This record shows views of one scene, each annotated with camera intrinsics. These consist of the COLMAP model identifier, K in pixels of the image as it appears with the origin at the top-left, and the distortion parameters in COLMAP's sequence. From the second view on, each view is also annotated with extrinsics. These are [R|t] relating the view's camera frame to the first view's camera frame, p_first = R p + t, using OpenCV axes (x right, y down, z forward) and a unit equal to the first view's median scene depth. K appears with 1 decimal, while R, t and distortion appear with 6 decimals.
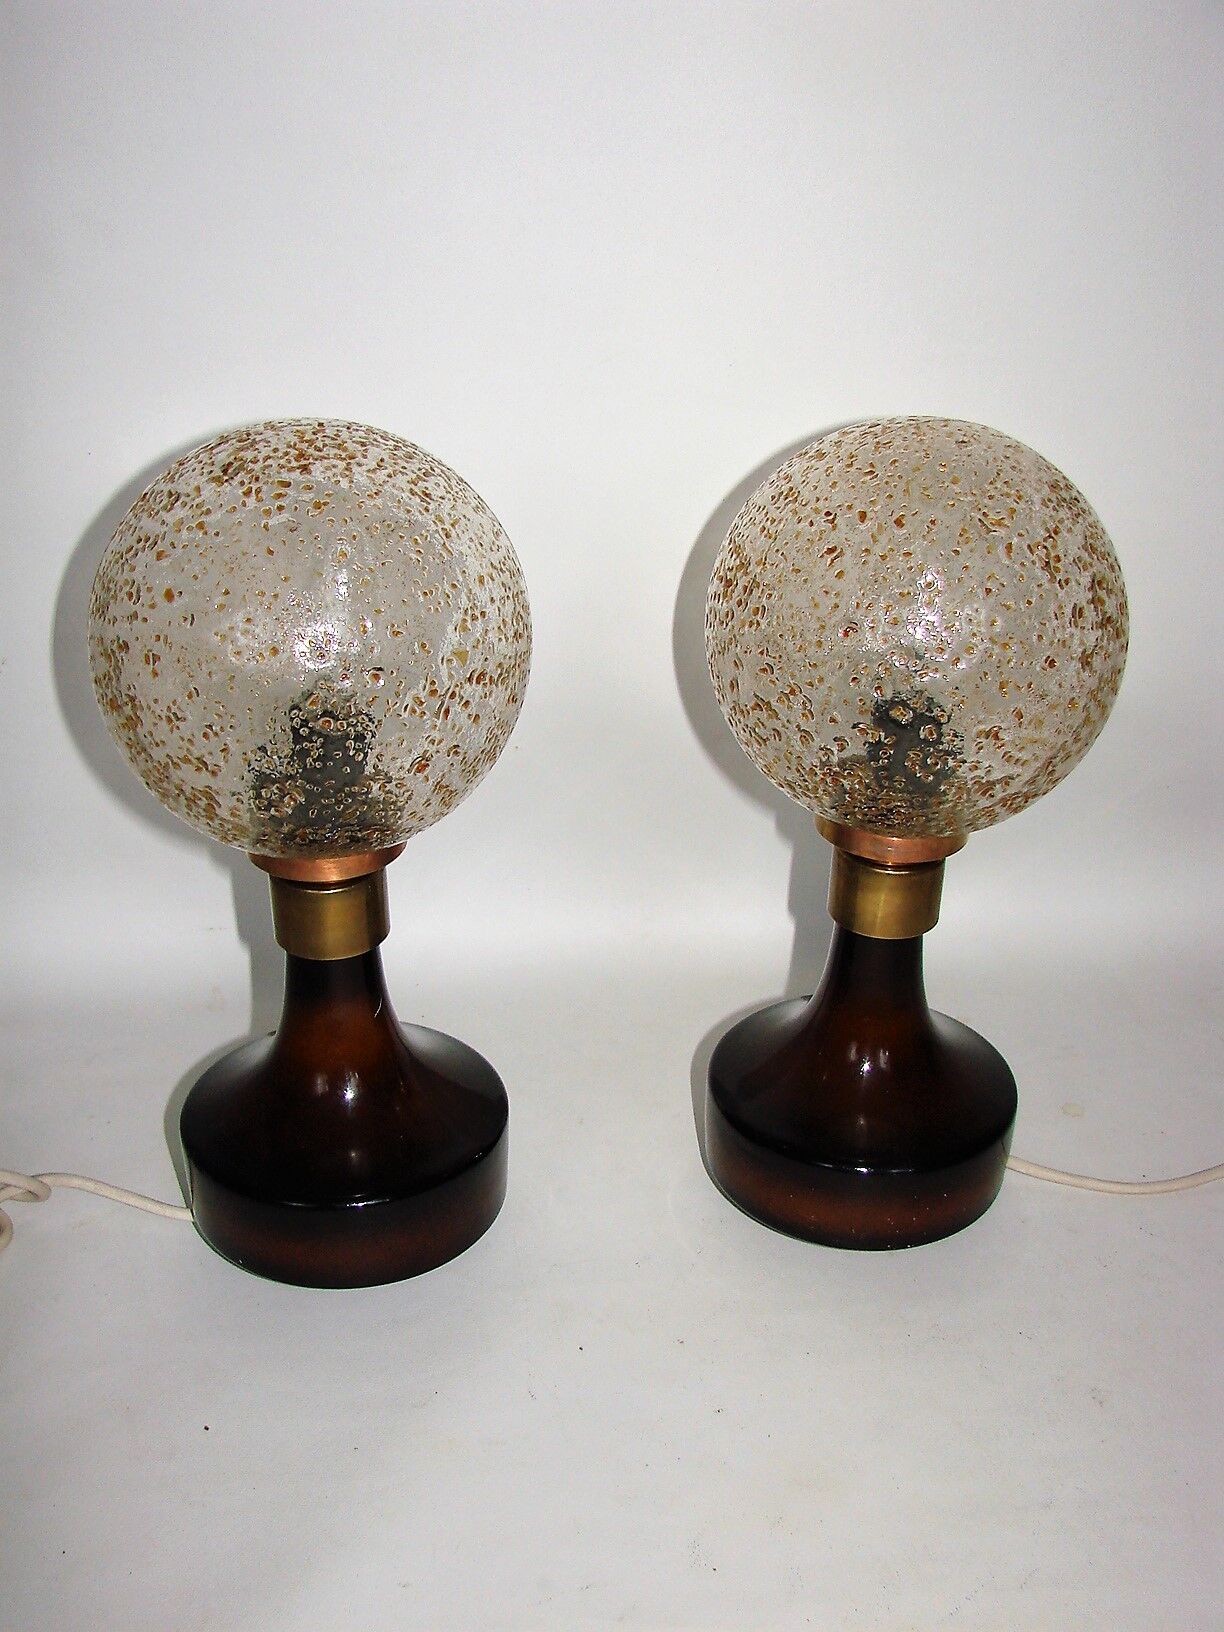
lens RADIAL K [[1773.8, 0, 612.0], [0, 1773.8, 816.0], [0, 0, 1]] dist [-0.232107, 0.213192]
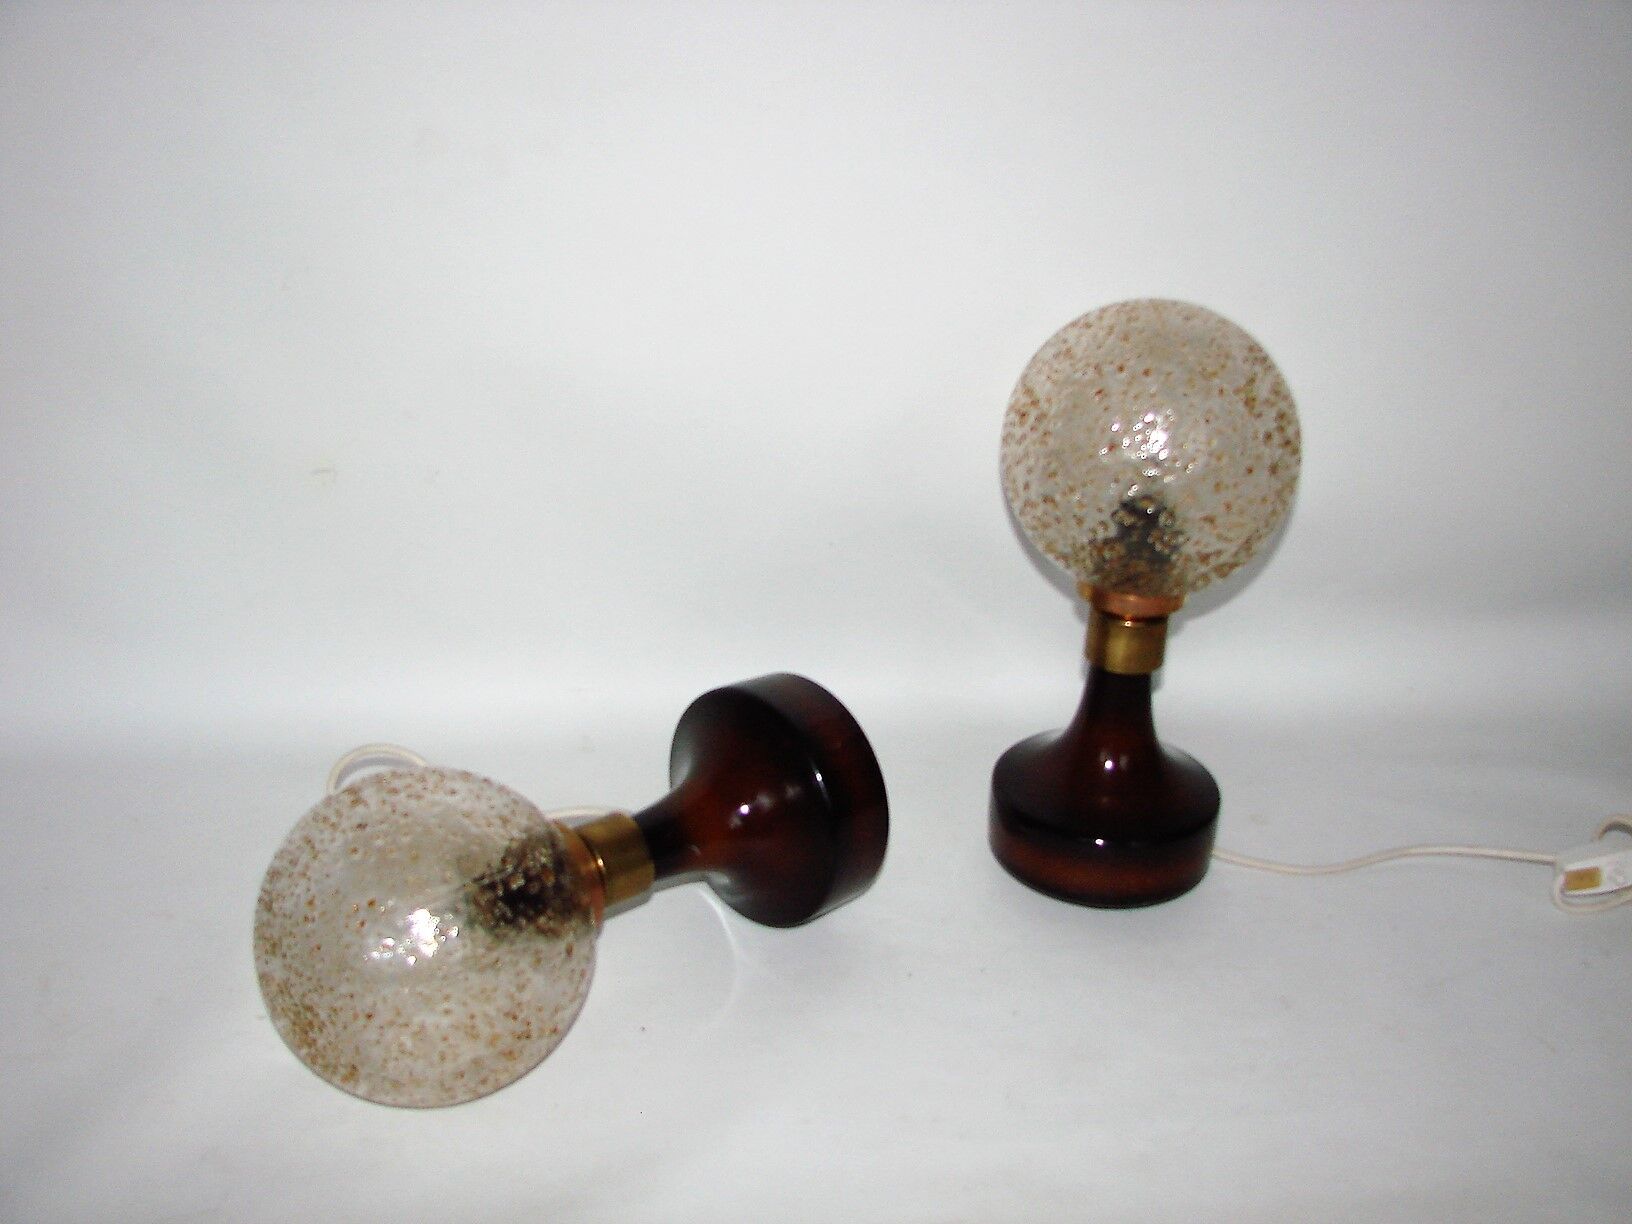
lens RADIAL K [[1773.8, 0, 816.0], [0, 1773.8, 612.0], [0, 0, 1]] dist [-0.232107, 0.213192]
pose [[0.999425, 0.005072, 0.033539, -0.154504], [-0.003949, 0.999433, -0.033444, 0.078479], [-0.033689, 0.033293, 0.998878, -0.427184]]
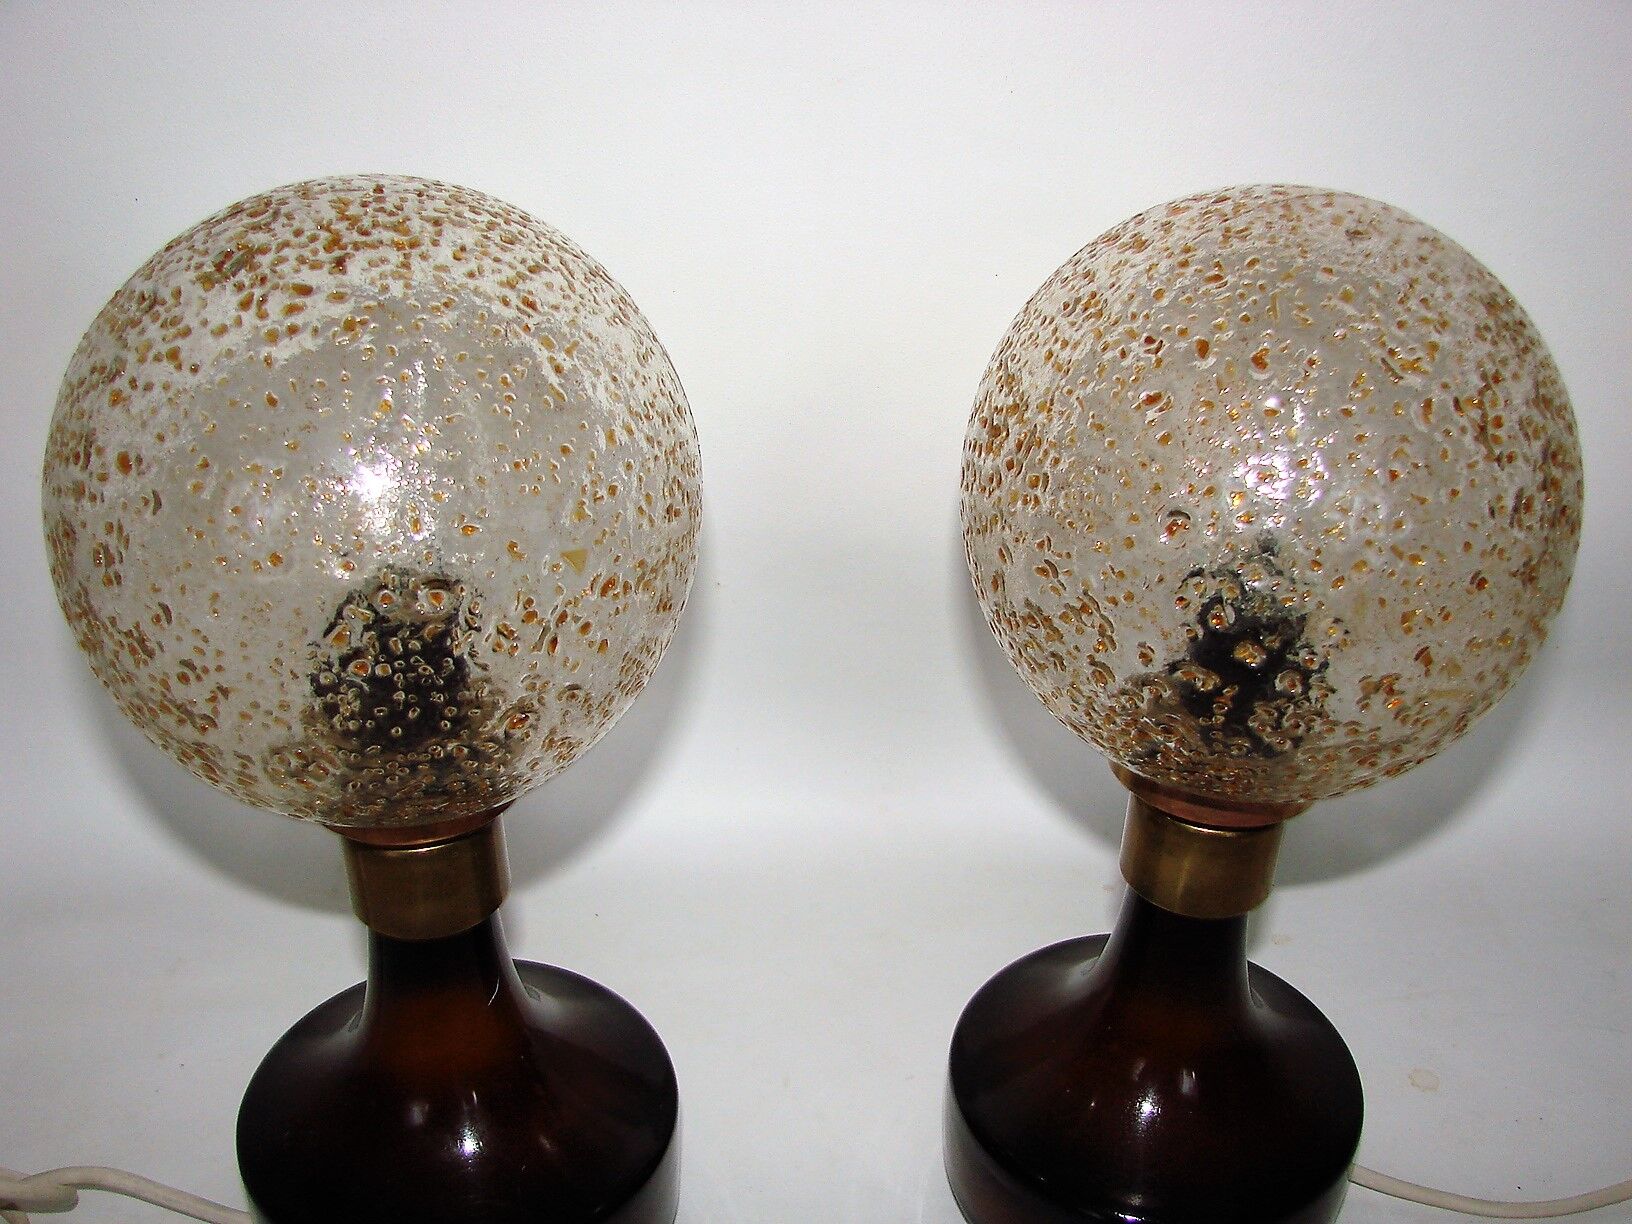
lens RADIAL K [[1773.8, 0, 816.0], [0, 1773.8, 612.0], [0, 0, 1]] dist [-0.232107, 0.213192]
pose [[0.998896, 0.029575, -0.036489, 0.025804], [-0.027252, 0.997667, 0.062594, -0.108488], [0.038255, -0.061531, 0.997372, 0.339588]]
